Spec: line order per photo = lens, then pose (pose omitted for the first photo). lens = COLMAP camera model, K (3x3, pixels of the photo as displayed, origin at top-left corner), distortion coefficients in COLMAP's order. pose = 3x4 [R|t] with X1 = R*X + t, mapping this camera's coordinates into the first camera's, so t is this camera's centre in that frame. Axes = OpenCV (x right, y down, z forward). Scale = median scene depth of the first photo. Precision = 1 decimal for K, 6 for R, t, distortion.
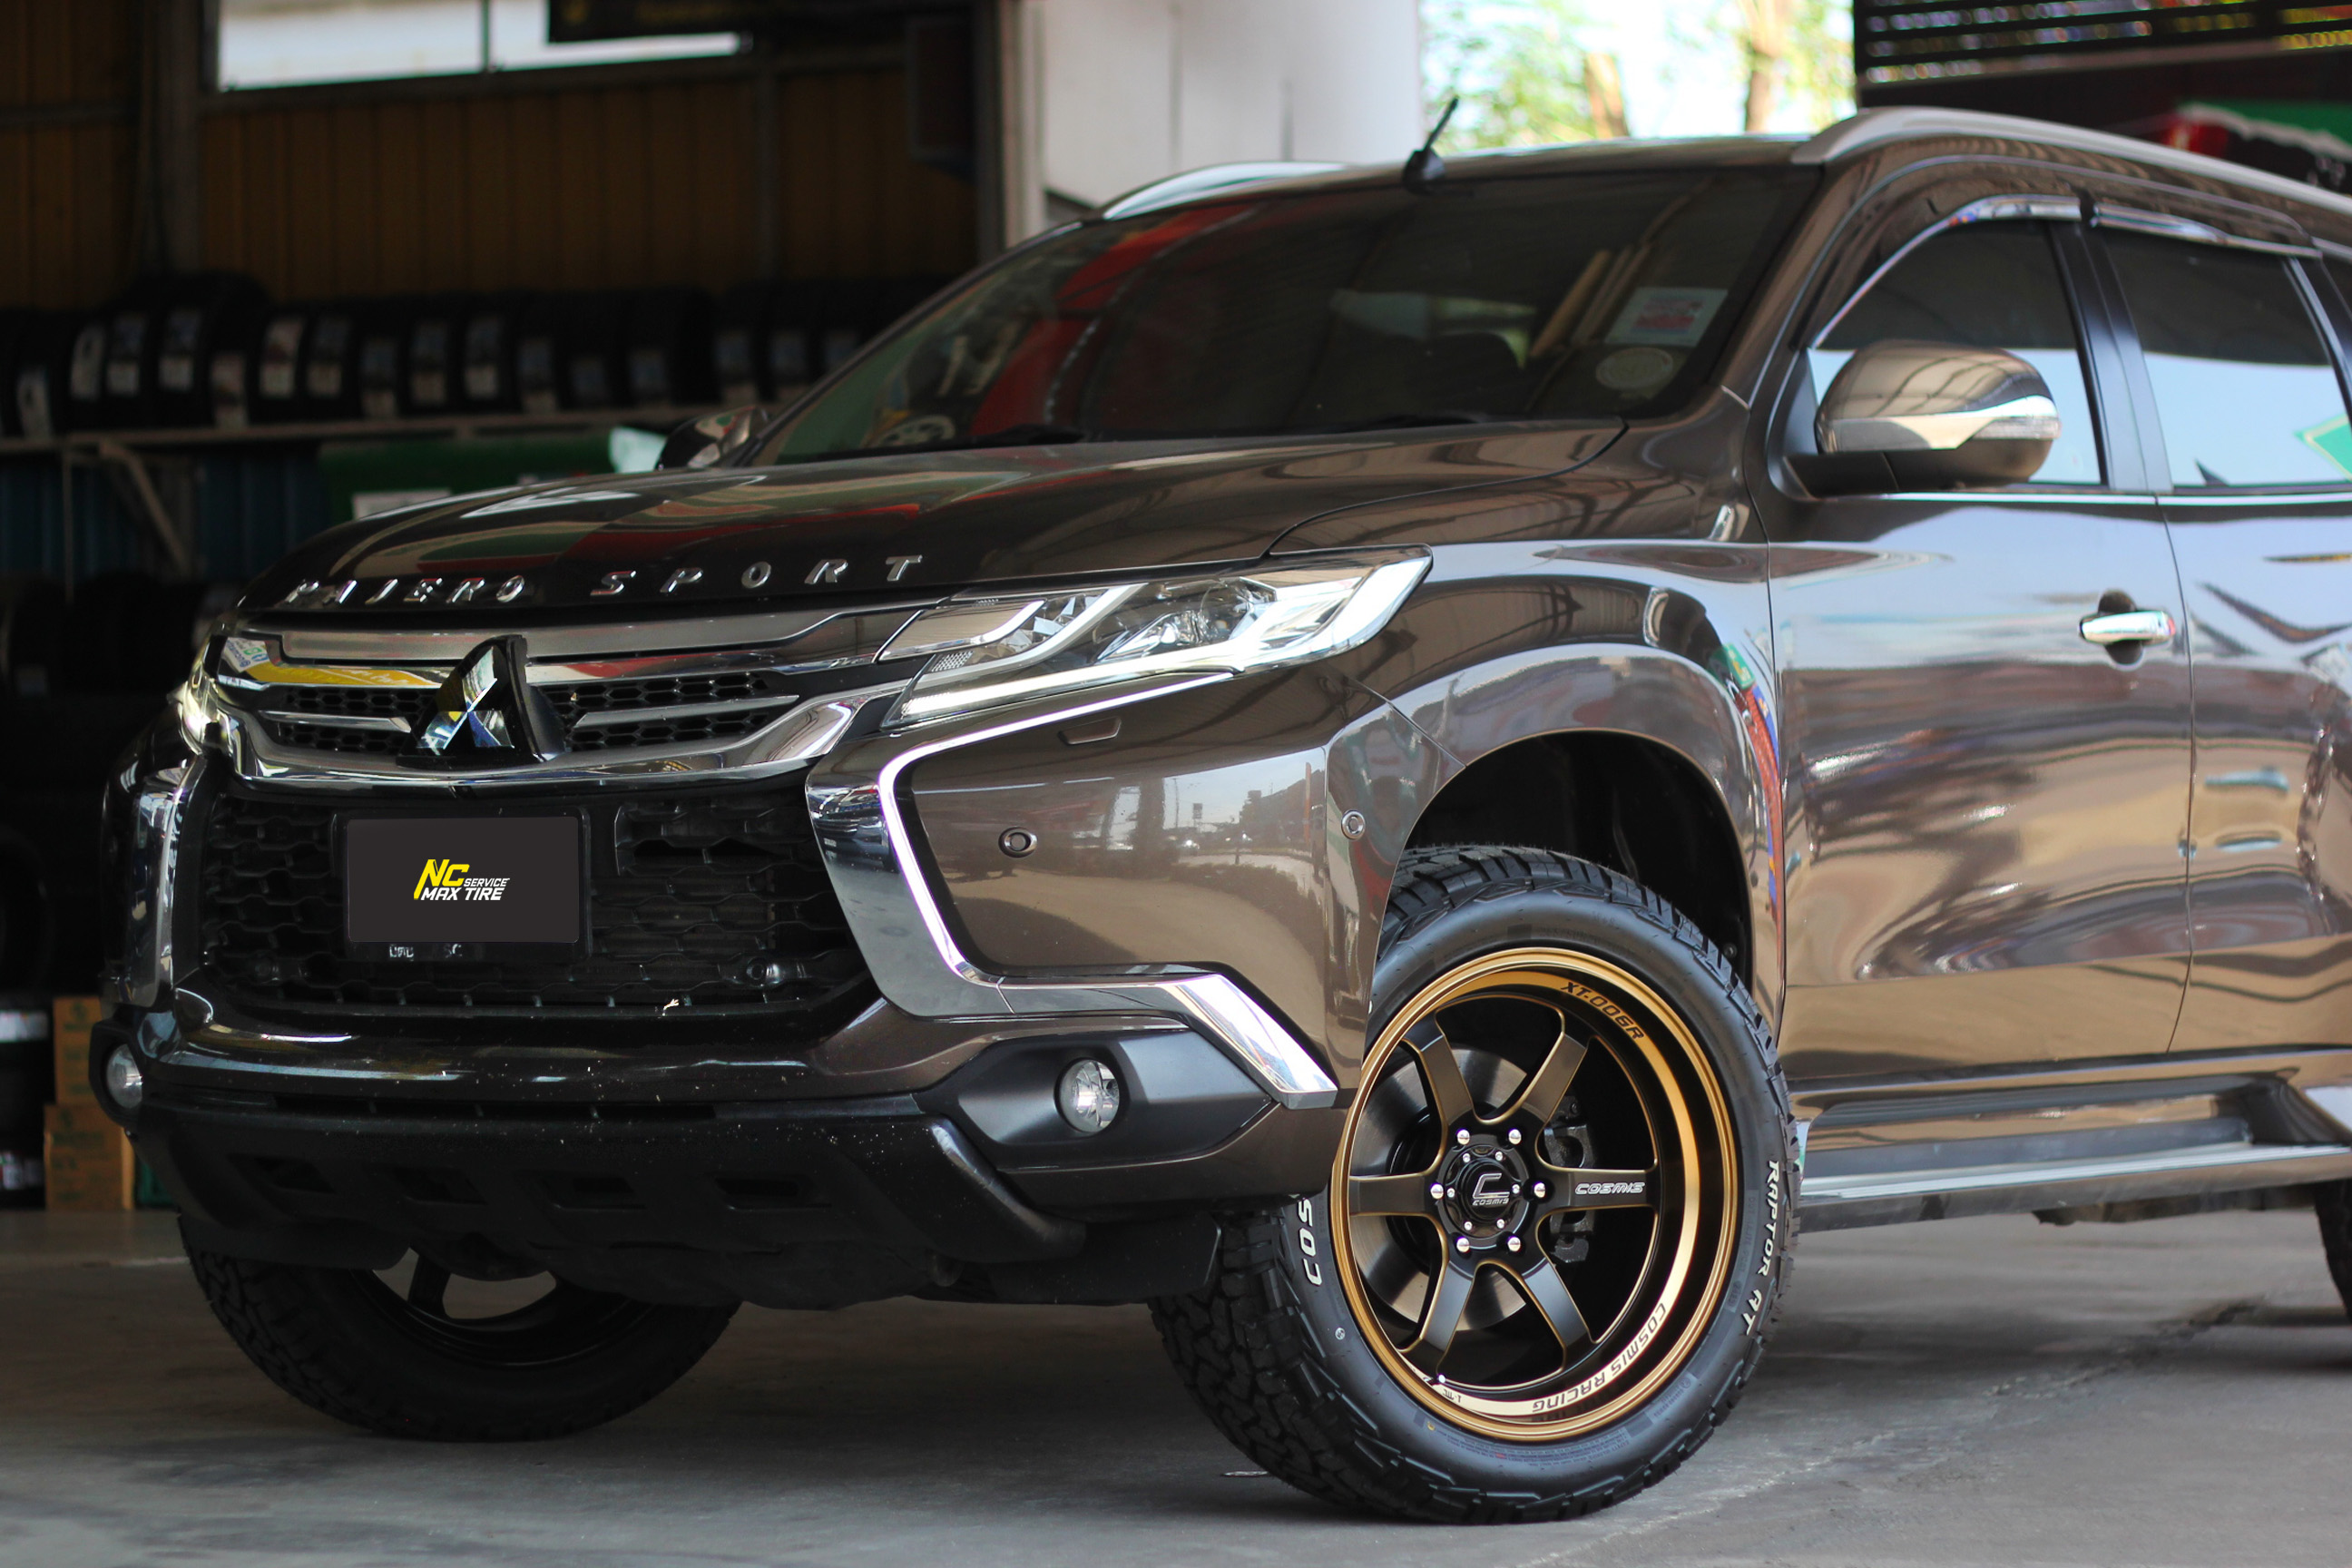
lens RADIAL K [[6192.3, 0, 1093.8], [0, 6192.3, 925.6], [0, 0, 1]] dist [-0.091087, 0.000000]
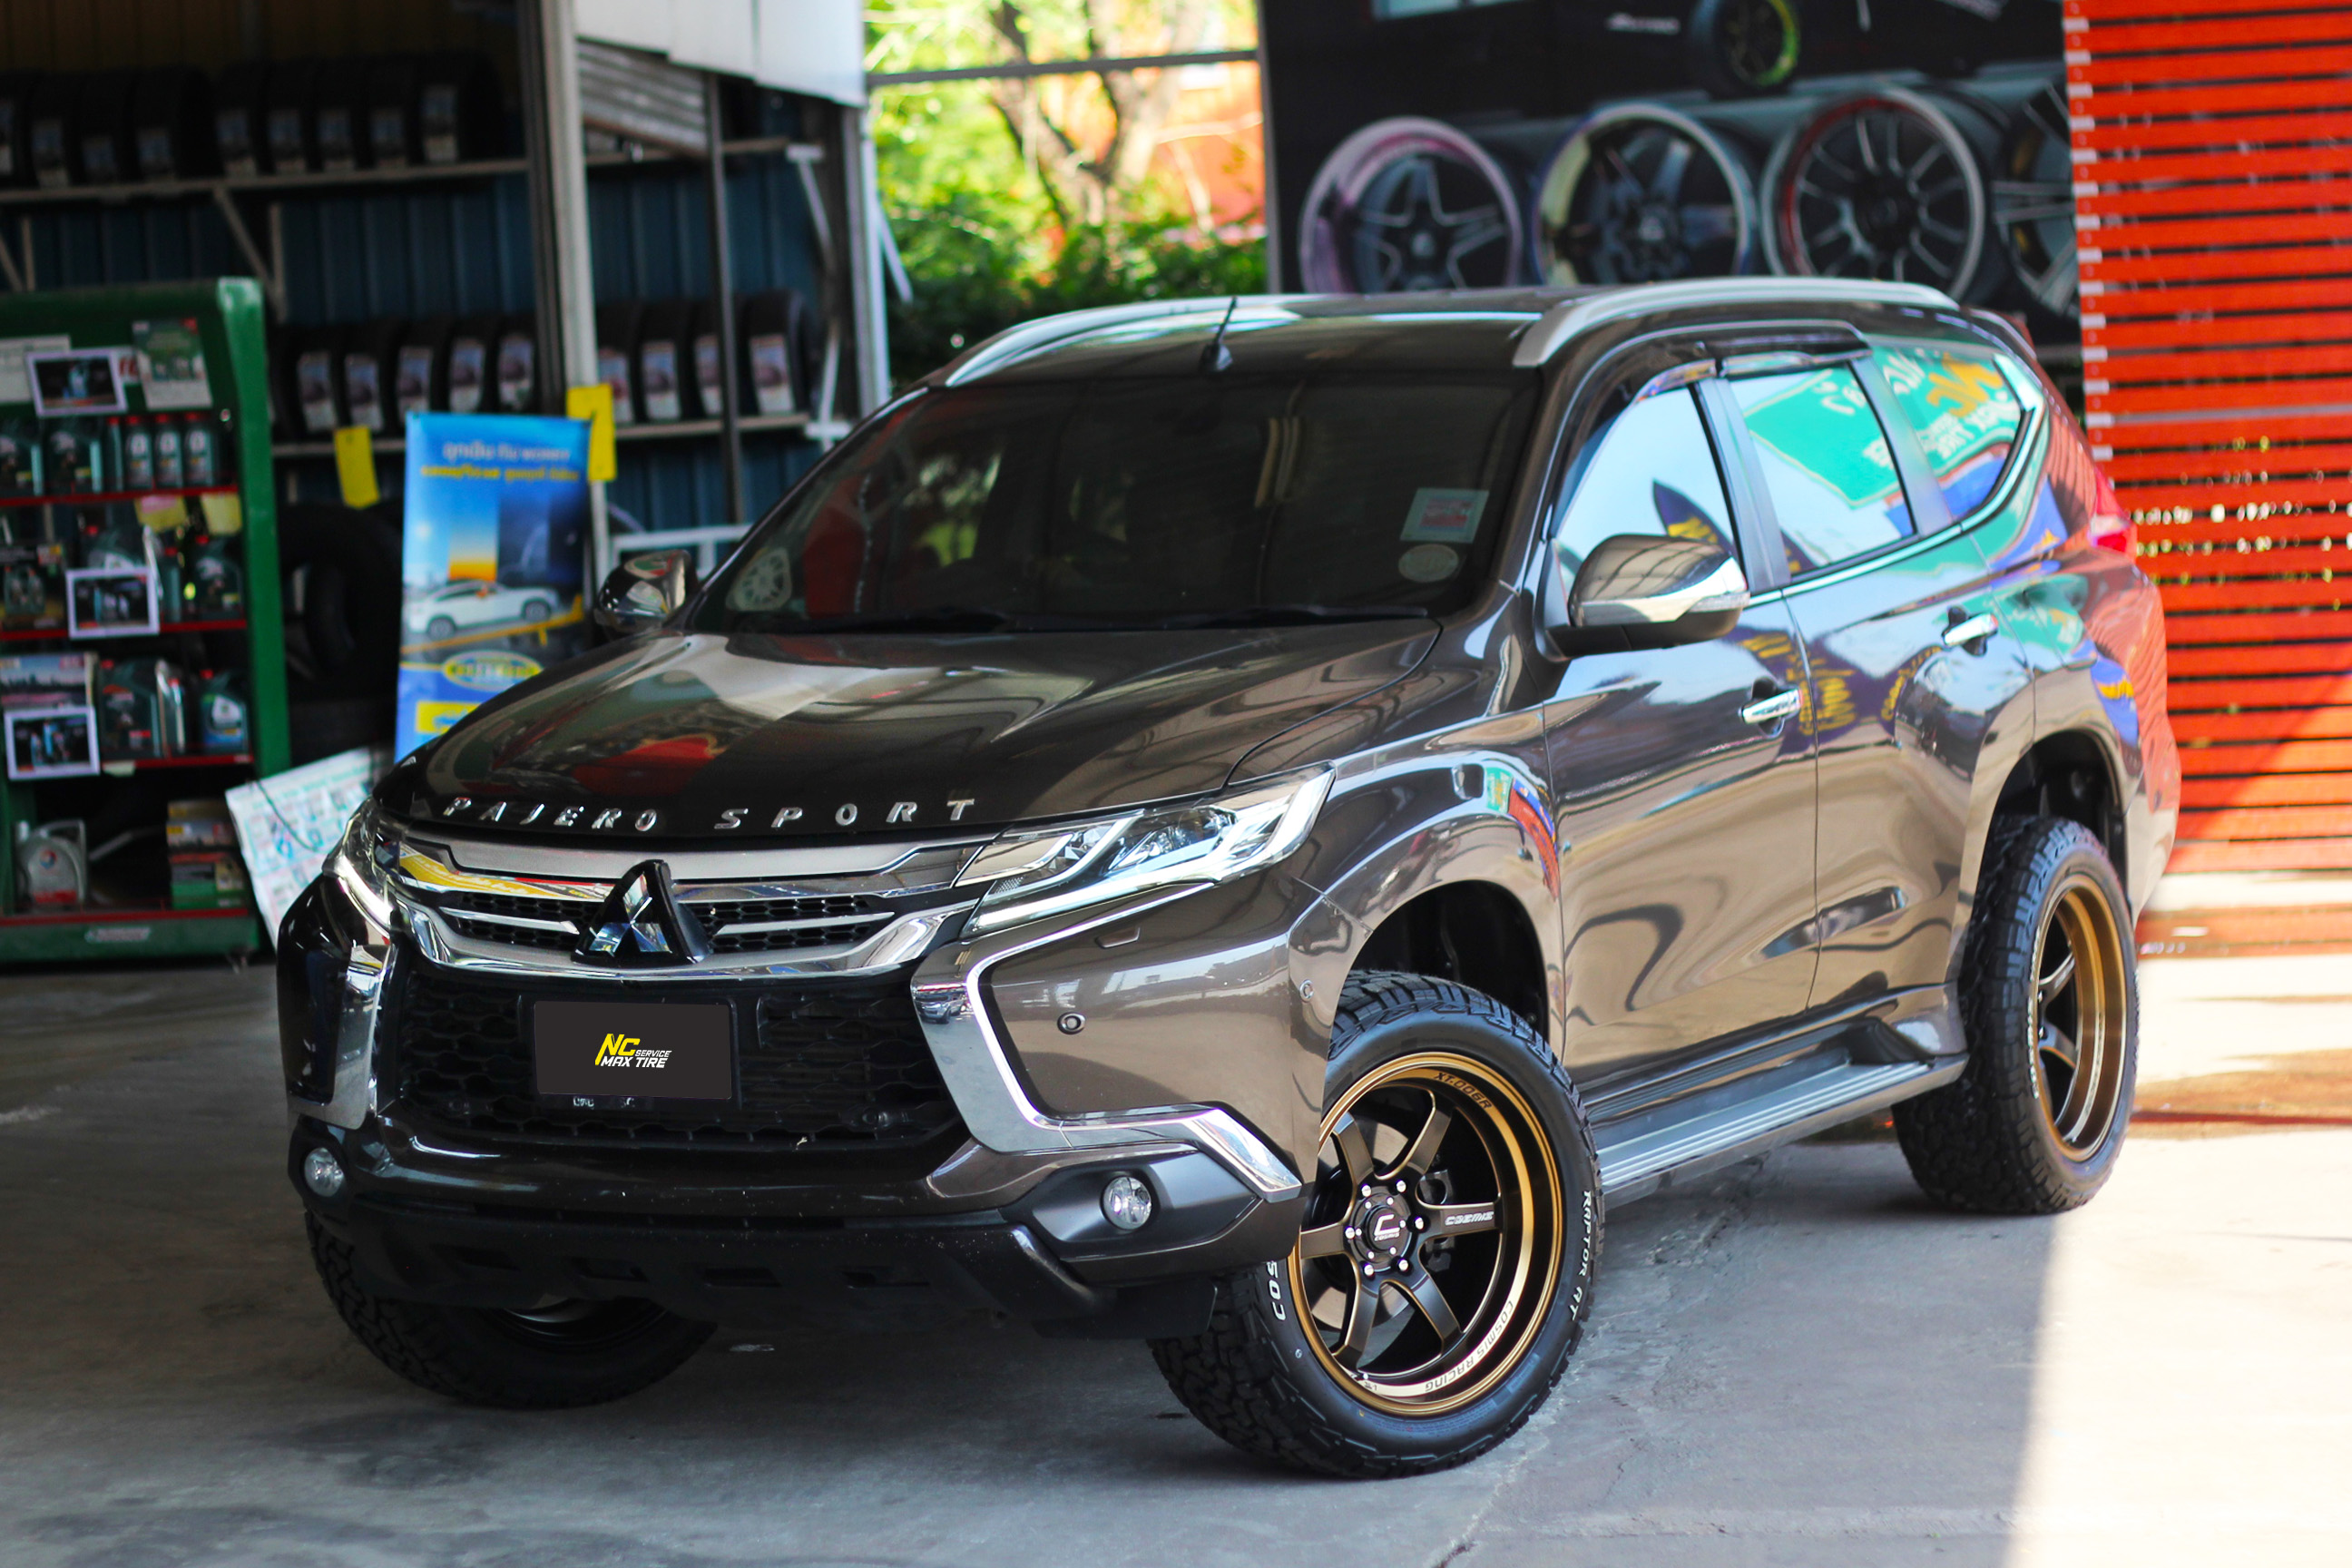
lens RADIAL K [[6061.1, 0, 1151.0], [0, 6061.1, 781.6], [0, 0, 1]] dist [-0.094074, 0.000000]
pose [[0.990106, -0.043914, 0.133275, -0.157823], [0.035861, 0.997417, 0.062232, -0.137842], [-0.135664, -0.056837, 0.989123, -0.292294]]
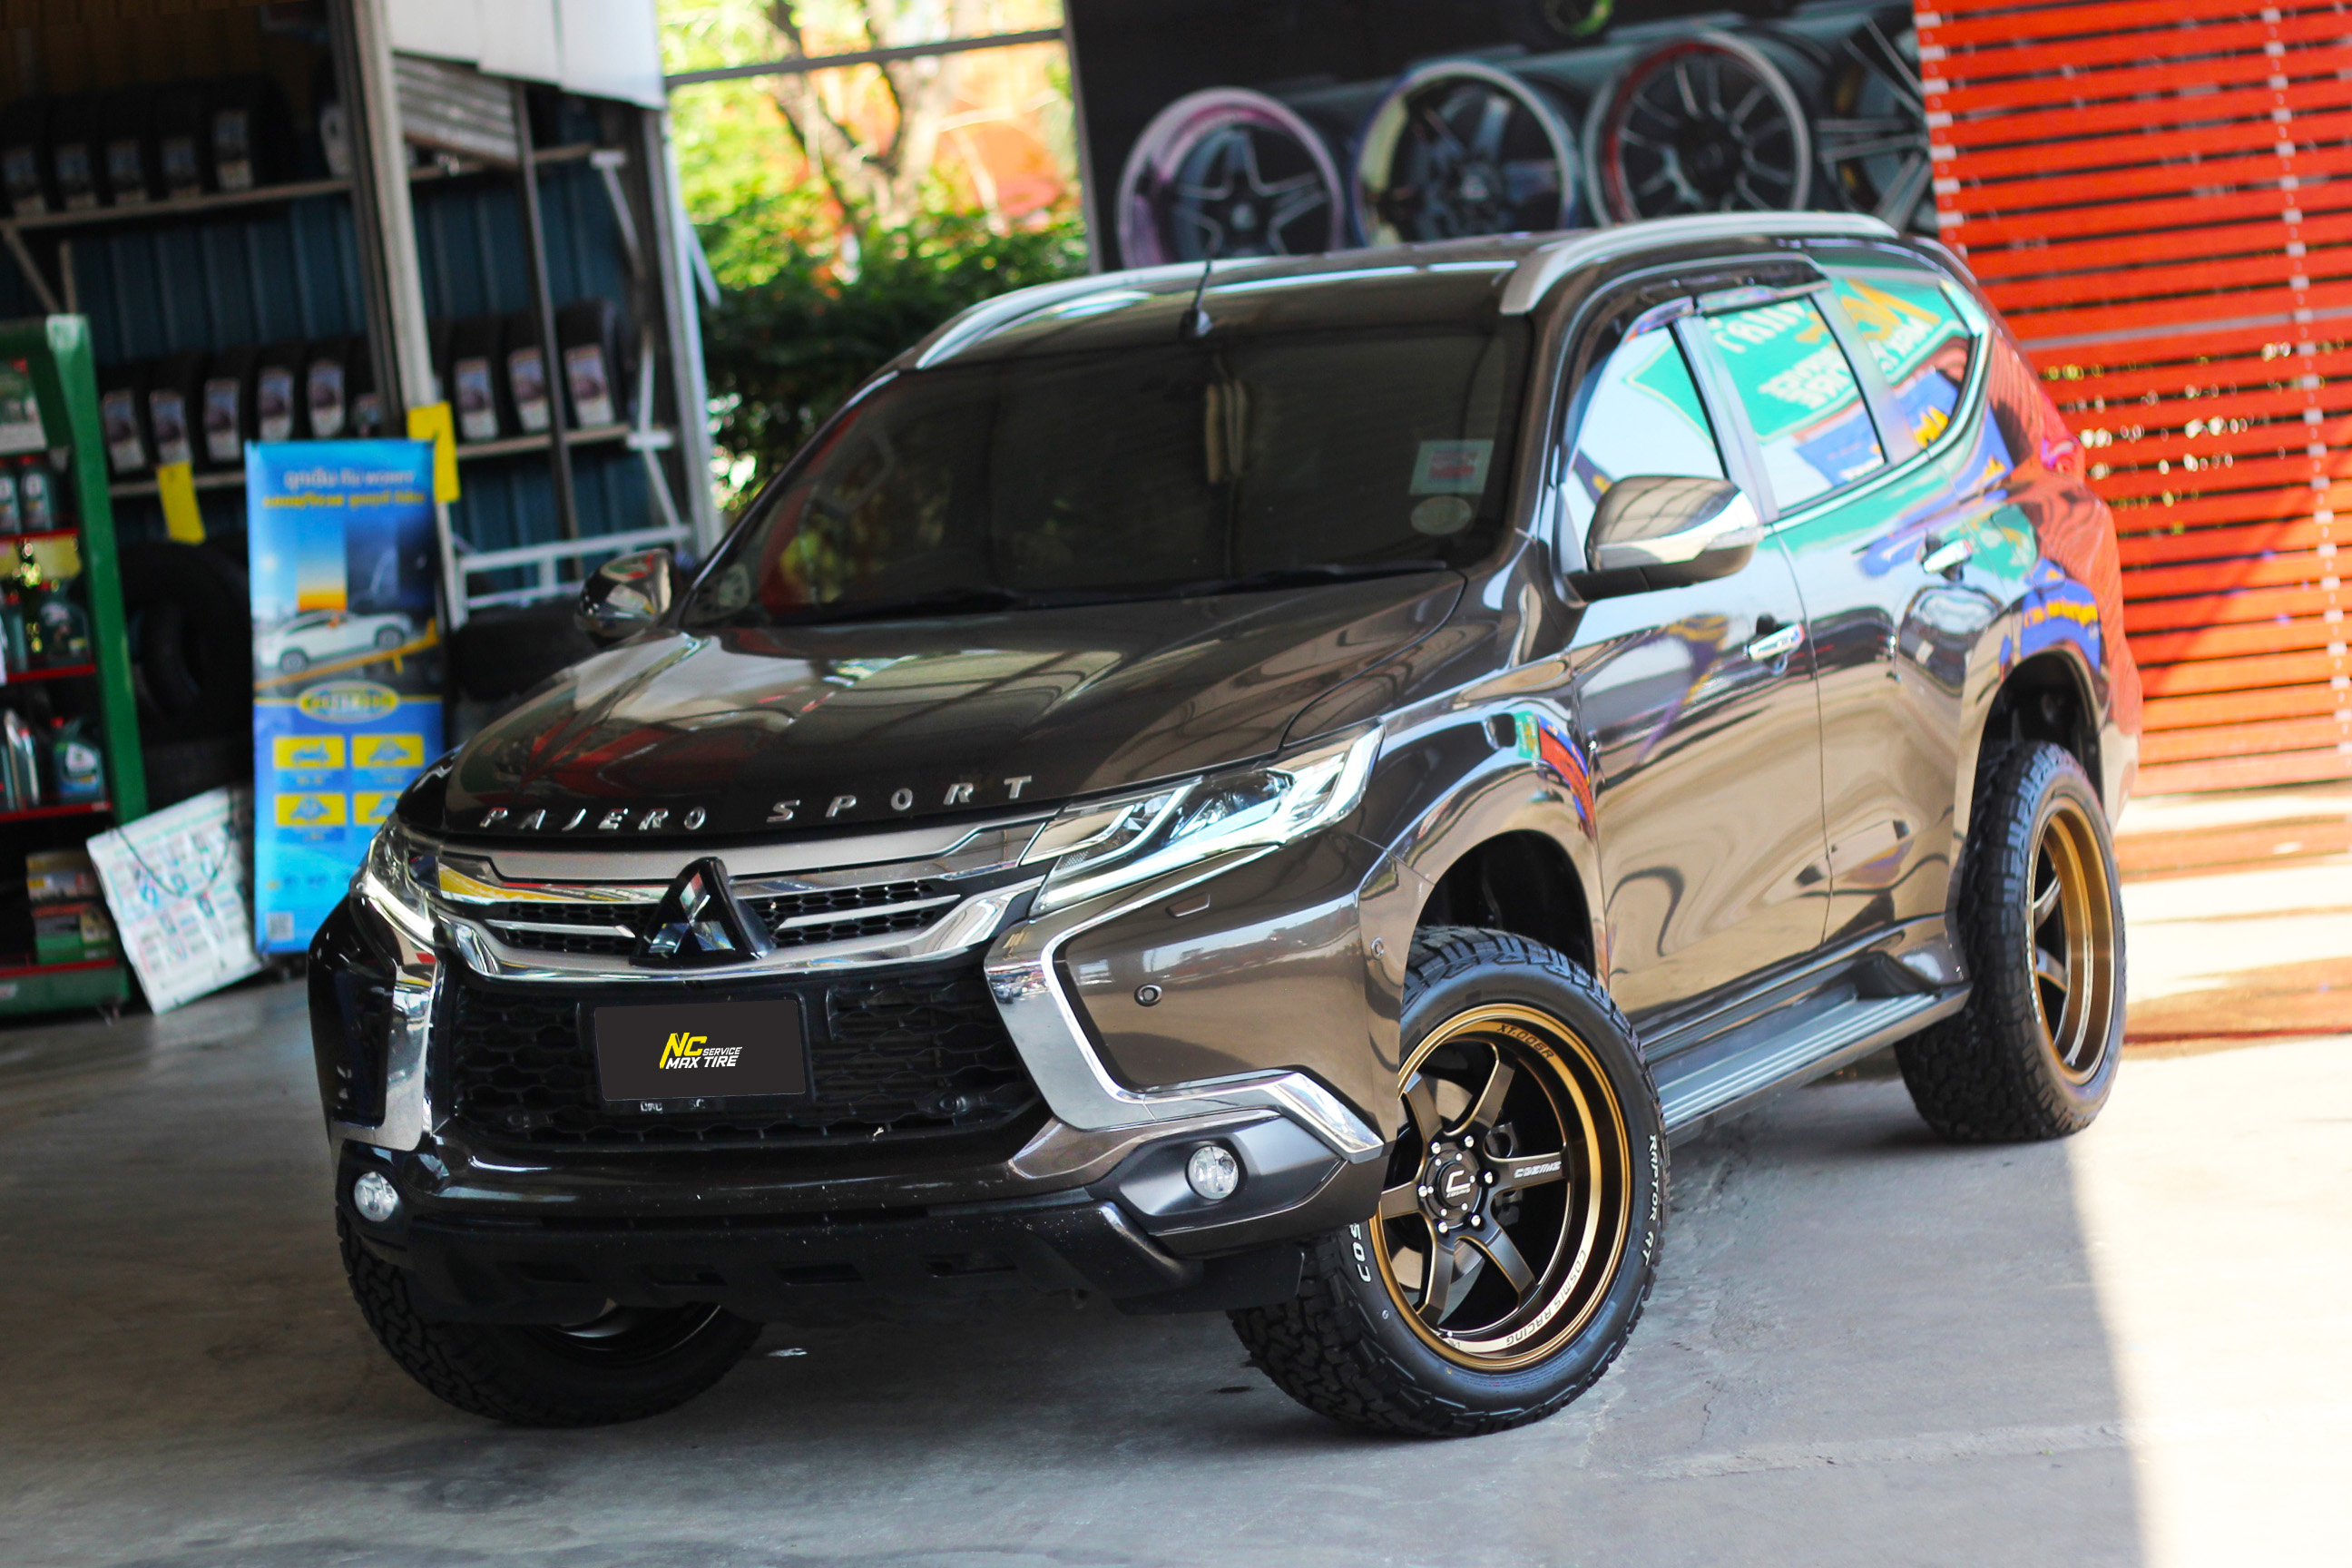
lens RADIAL K [[6192.3, 0, 1196.3], [0, 6192.3, 830.7], [0, 0, 1]] dist [-0.091087, 0.000000]
pose [[0.977869, -0.104564, 0.181212, -0.225238], [0.092704, 0.993033, 0.072747, -0.135503], [-0.187557, -0.054338, 0.980750, -0.298242]]
